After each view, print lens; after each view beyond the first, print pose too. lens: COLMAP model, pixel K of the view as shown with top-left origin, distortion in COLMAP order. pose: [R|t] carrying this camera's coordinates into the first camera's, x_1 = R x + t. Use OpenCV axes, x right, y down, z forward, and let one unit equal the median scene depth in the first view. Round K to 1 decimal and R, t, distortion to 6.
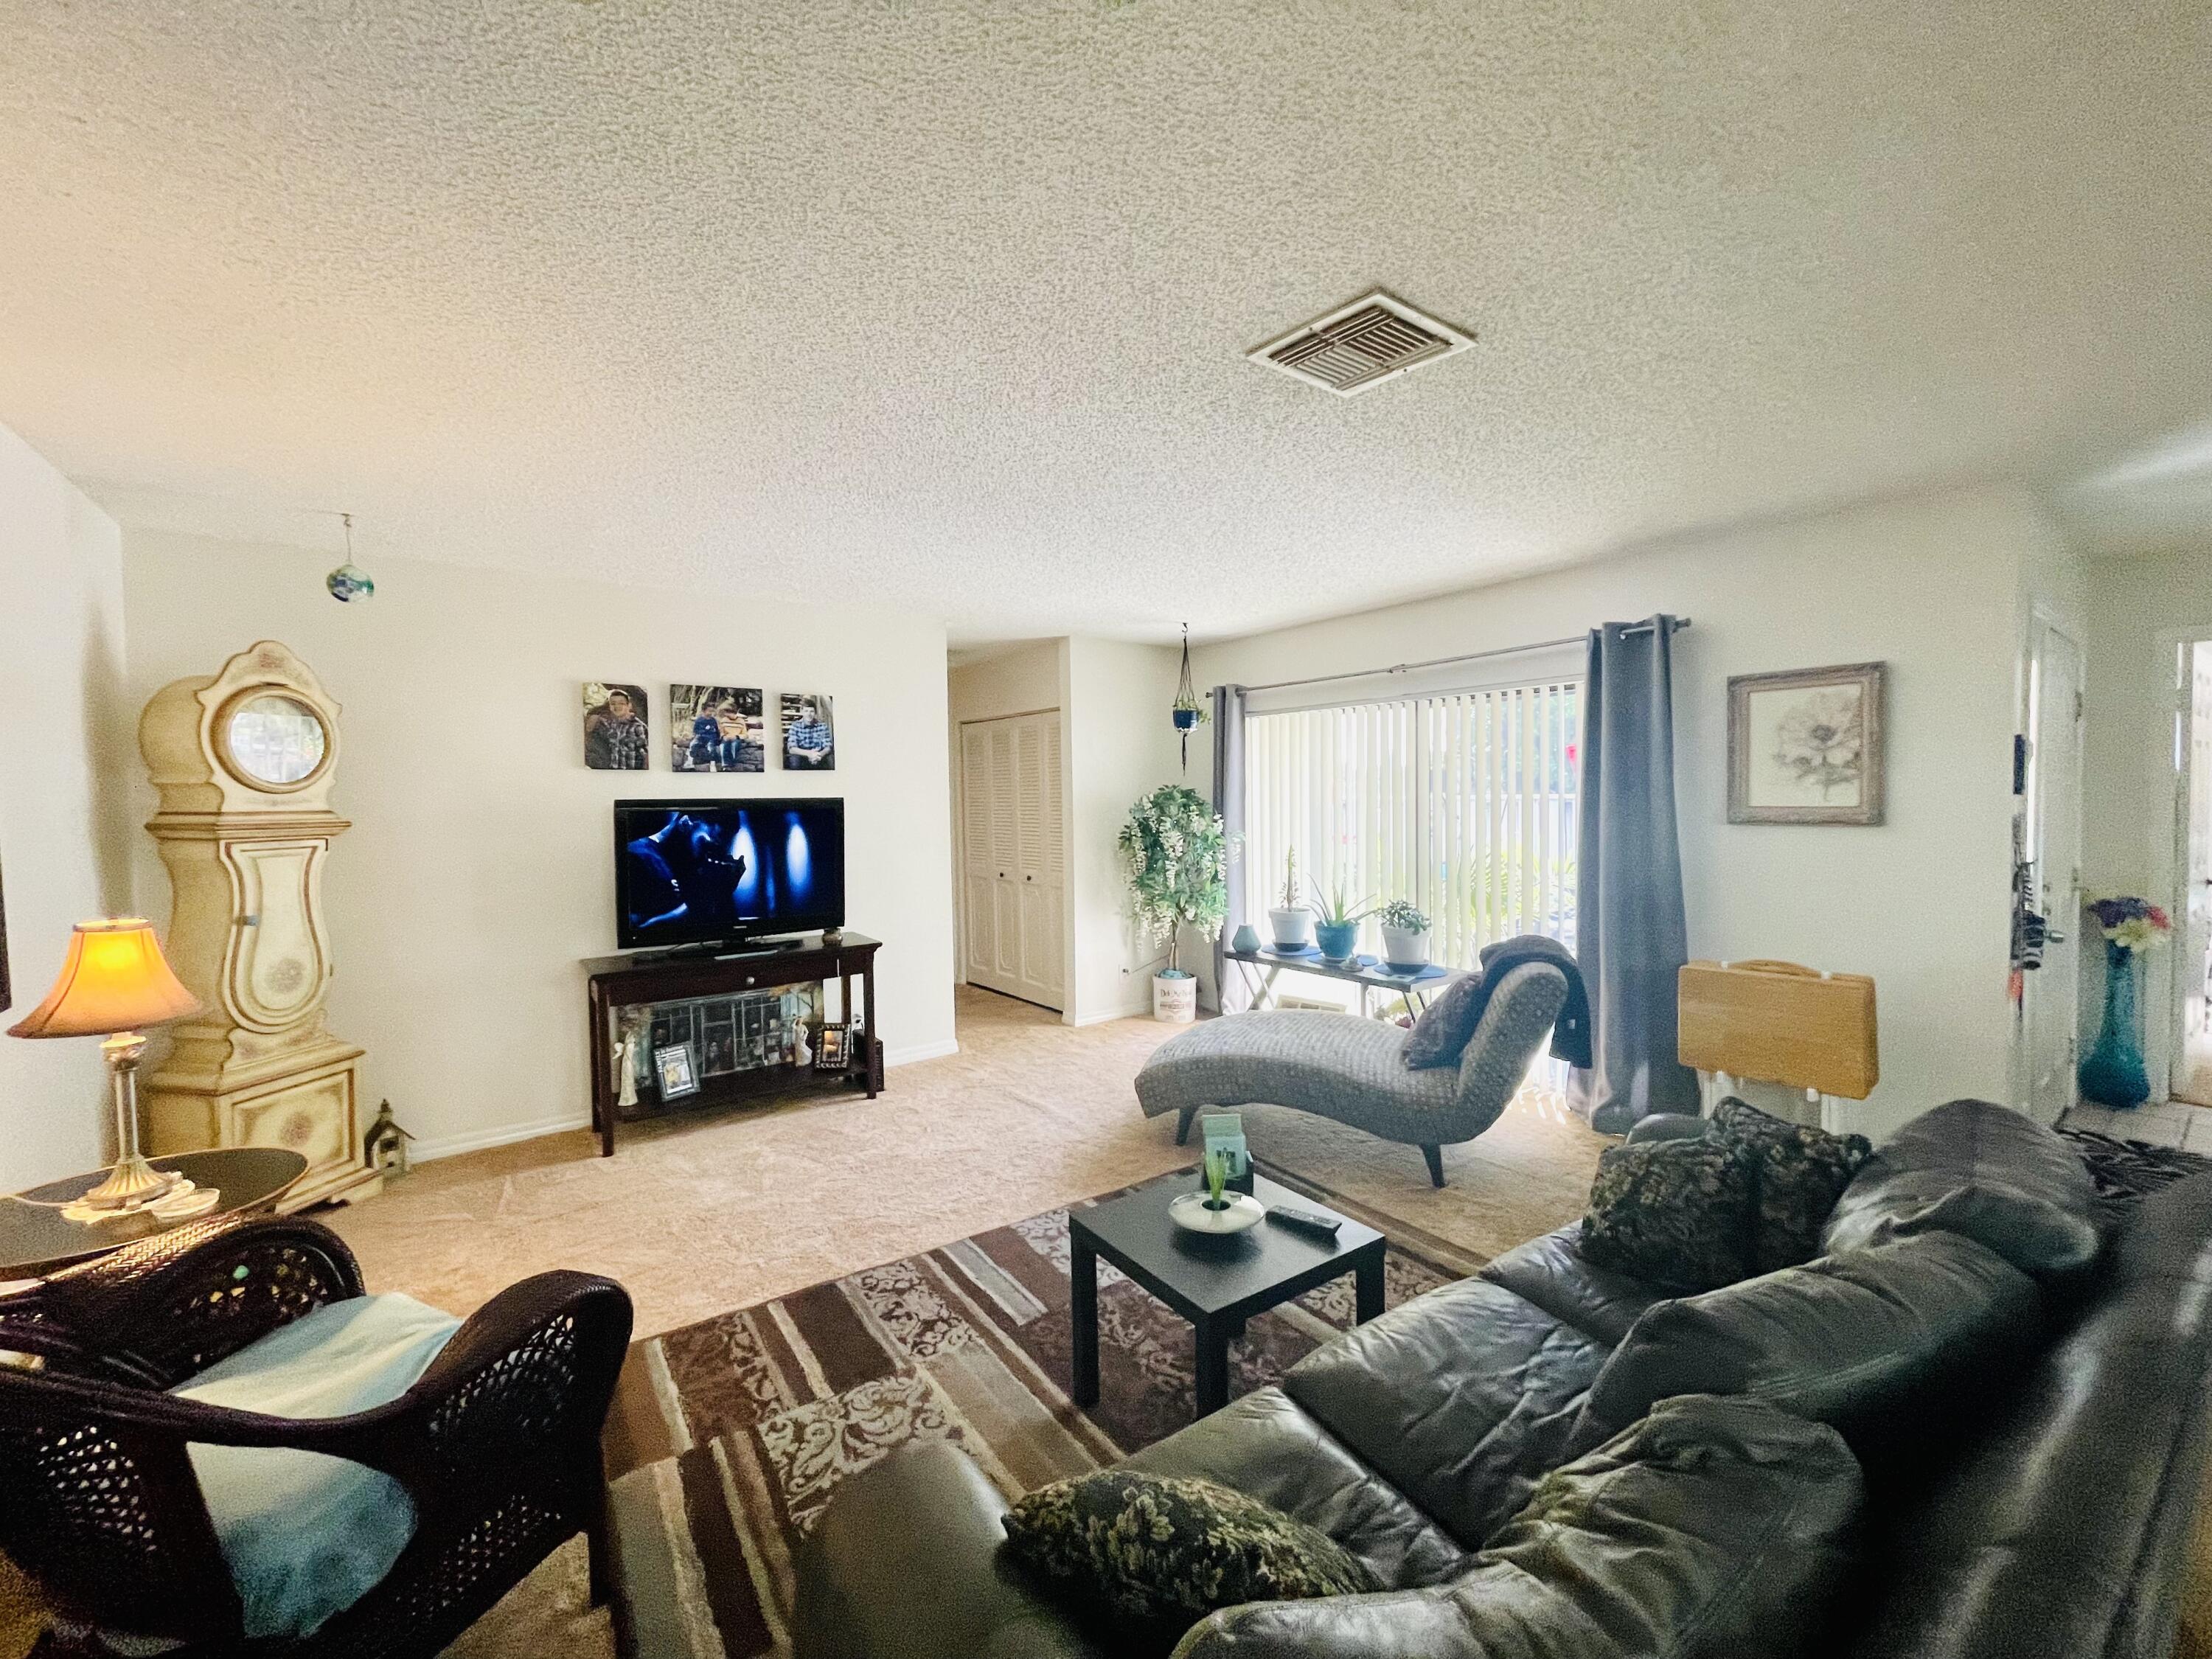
lens RADIAL K [[897.0, 0, 1109.2], [0, 897.0, 828.4], [0, 0, 1]] dist [0.007524, -0.000752]
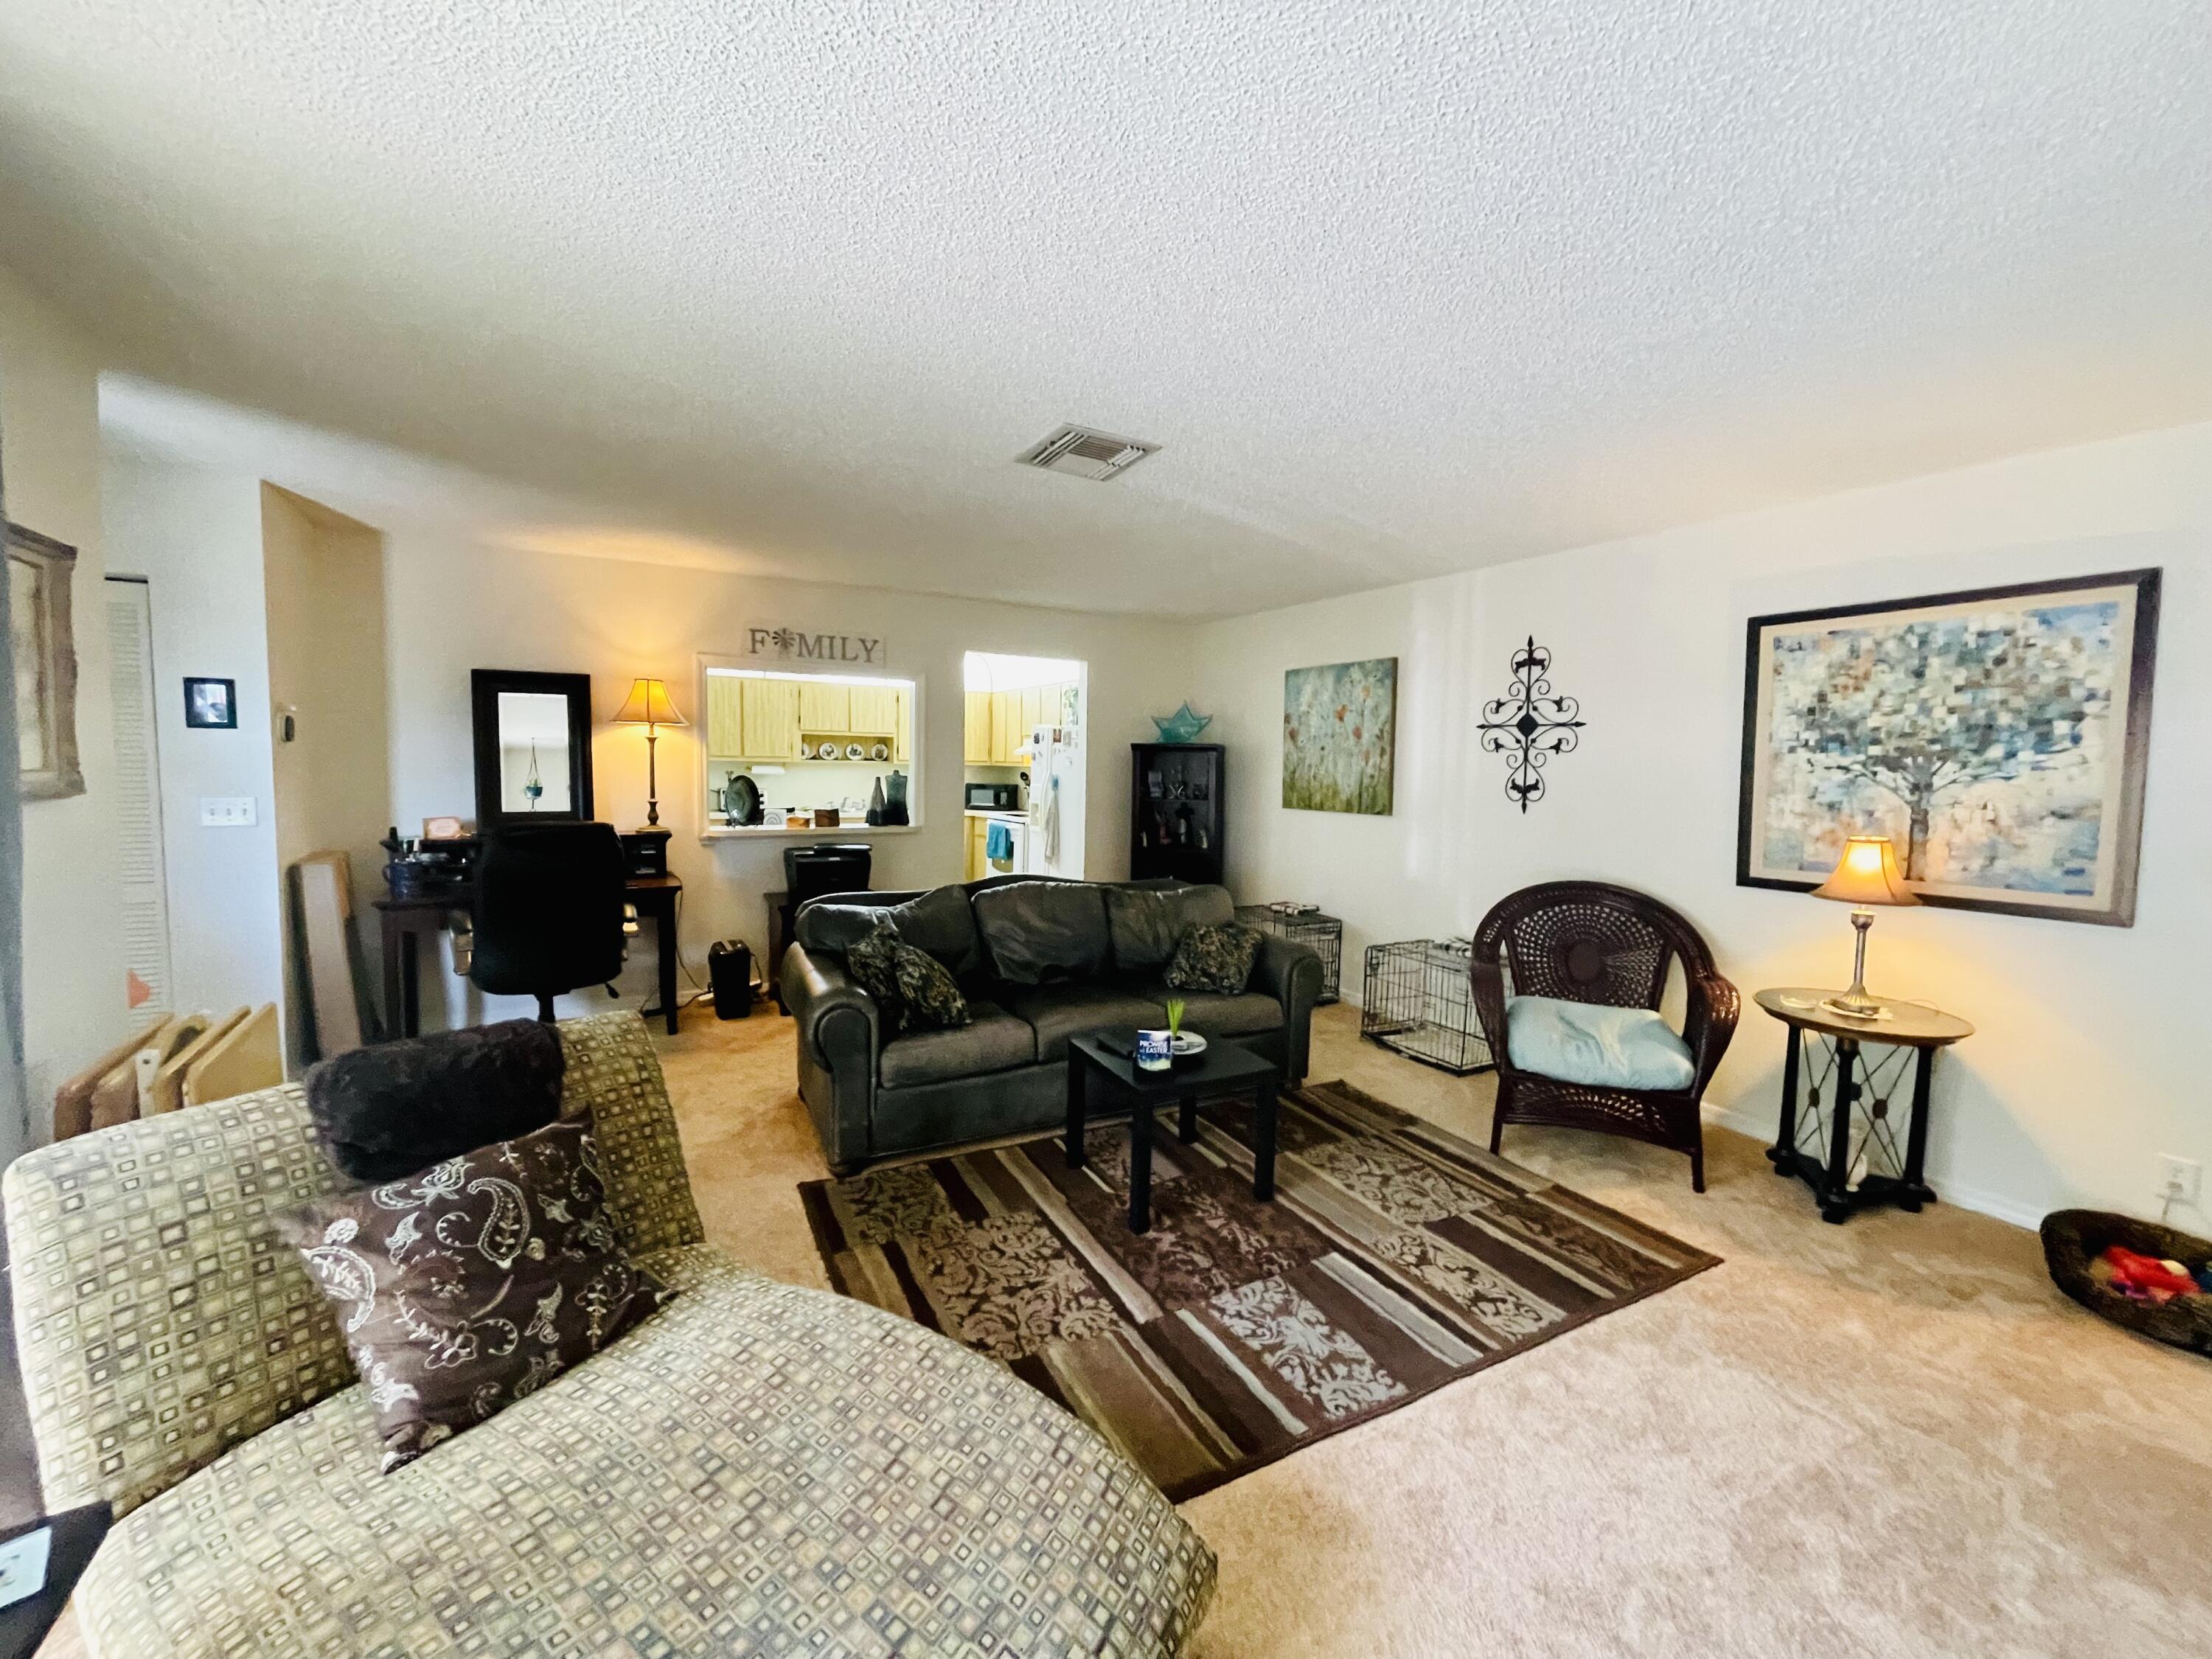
lens RADIAL K [[897.0, 0, 1106.6], [0, 897.0, 827.5], [0, 0, 1]] dist [0.007524, -0.000752]
pose [[-0.992185, -0.019547, 0.123235, 0.051436], [-0.007189, 0.994968, 0.099938, -0.061254], [-0.124568, 0.098271, -0.987333, 2.167609]]
